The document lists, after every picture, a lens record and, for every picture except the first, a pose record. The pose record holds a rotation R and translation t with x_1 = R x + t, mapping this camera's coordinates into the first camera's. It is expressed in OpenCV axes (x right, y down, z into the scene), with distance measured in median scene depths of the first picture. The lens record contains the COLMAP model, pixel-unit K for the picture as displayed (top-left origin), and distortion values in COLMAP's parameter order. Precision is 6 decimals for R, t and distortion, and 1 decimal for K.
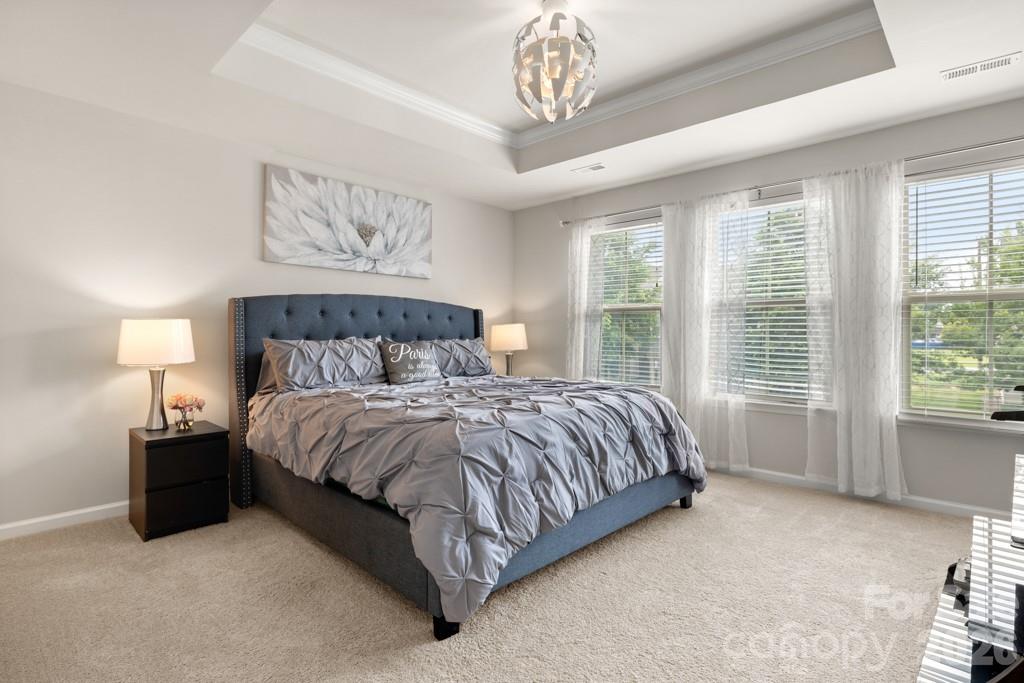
lens RADIAL K [[533.6, 0, 516.3], [0, 533.6, 334.7], [0, 0, 1]] dist [0.002321, 0.000100]
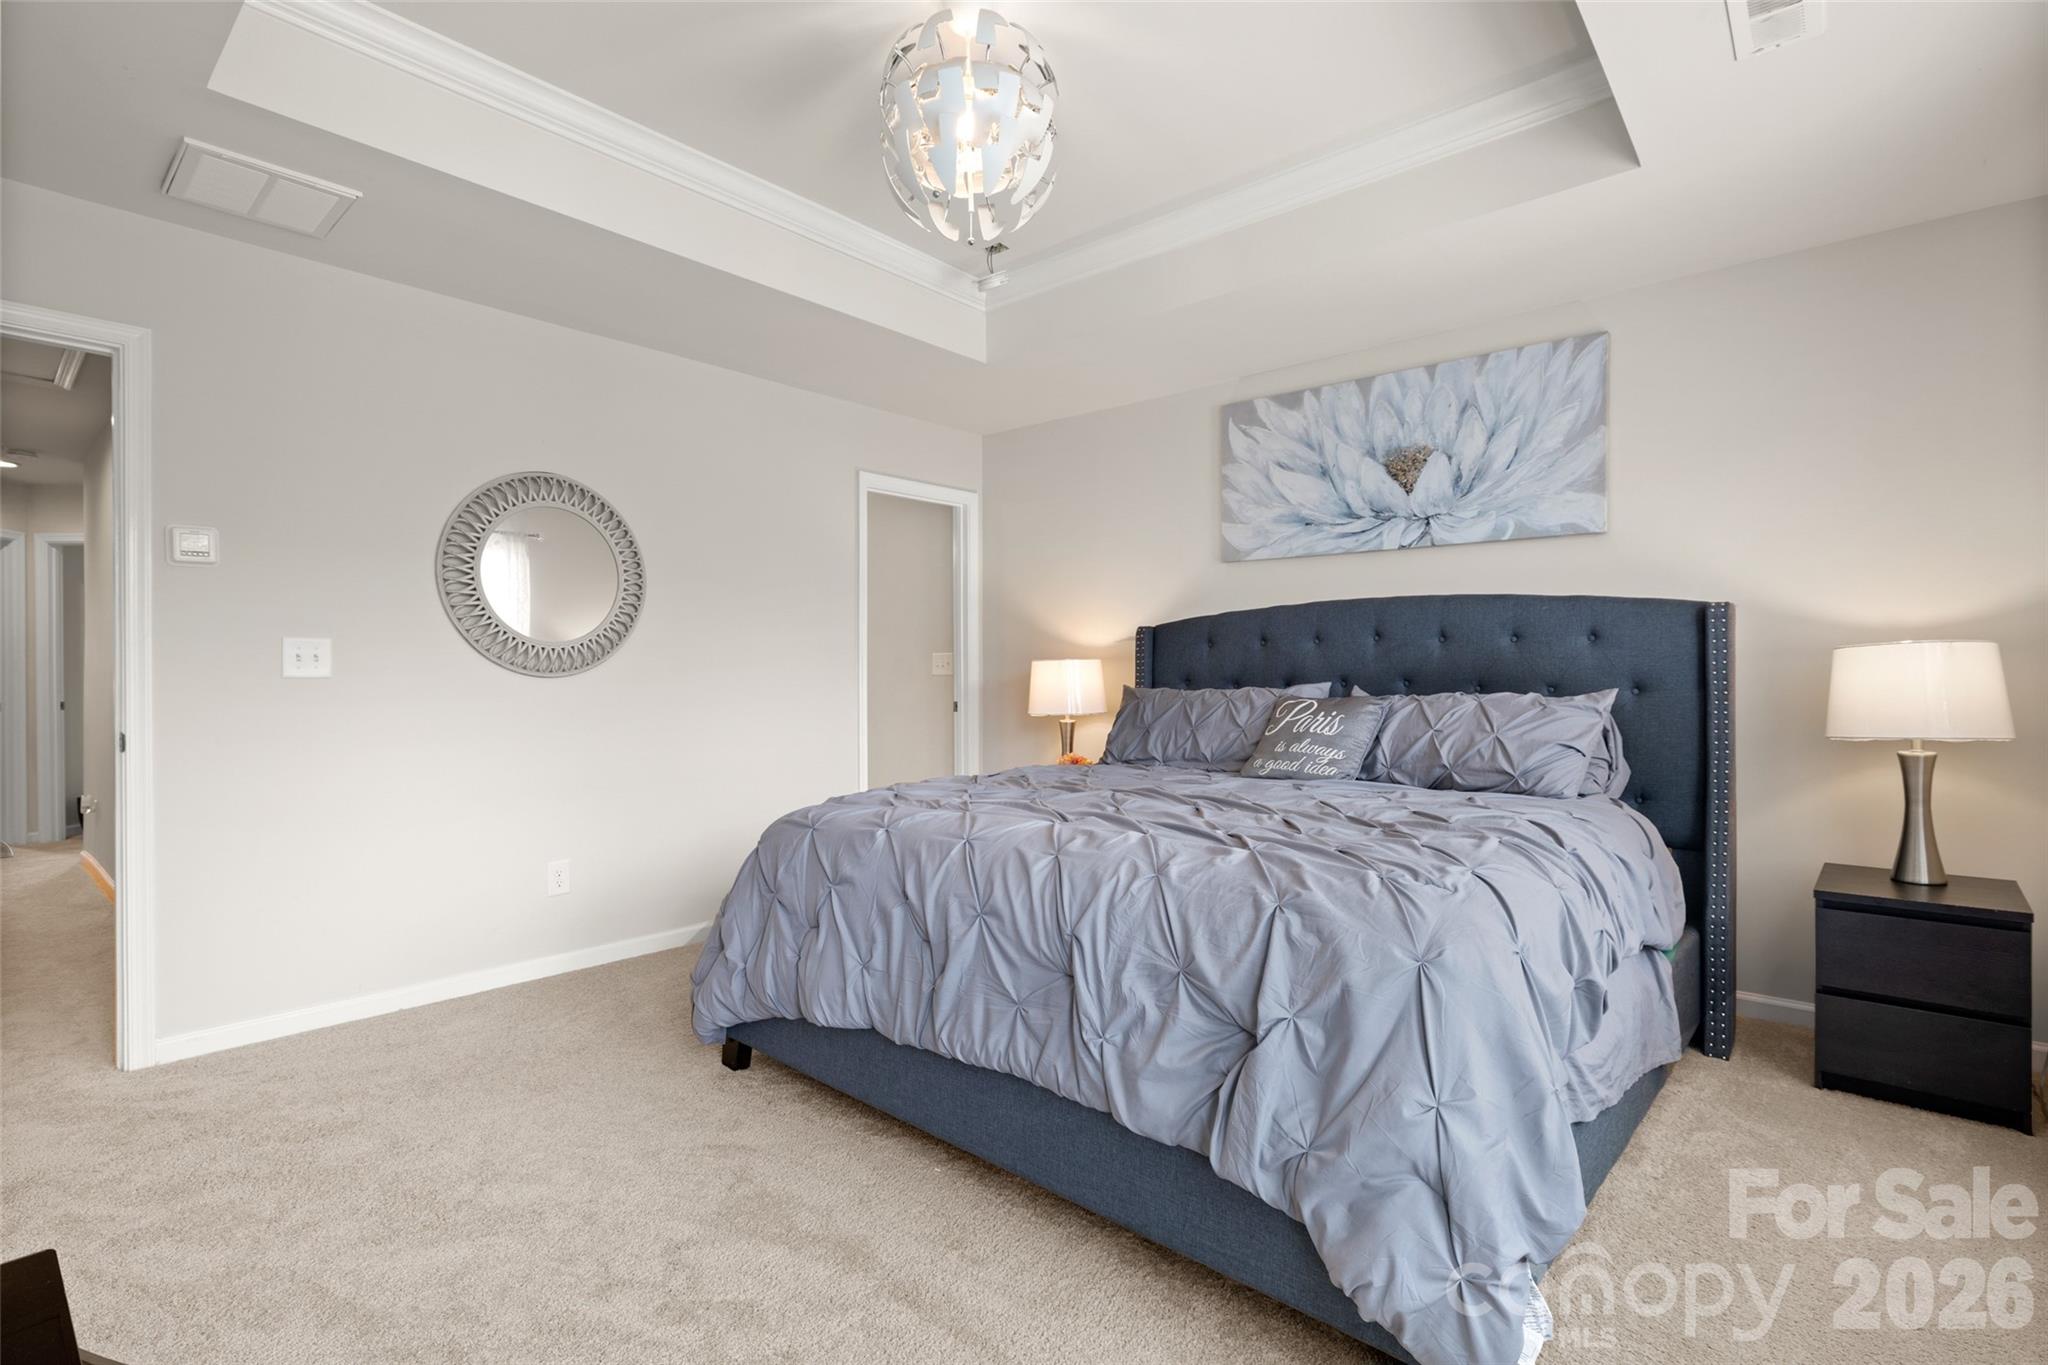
lens RADIAL K [[996.9, 0, 1038.3], [0, 996.9, 684.7], [0, 0, 1]] dist [-0.004922, -0.000018]
pose [[0.008333, 0.007587, -0.999936, 0.614622], [-0.001240, 0.999971, 0.007577, -0.002283], [0.999965, 0.001177, 0.008342, 0.680522]]
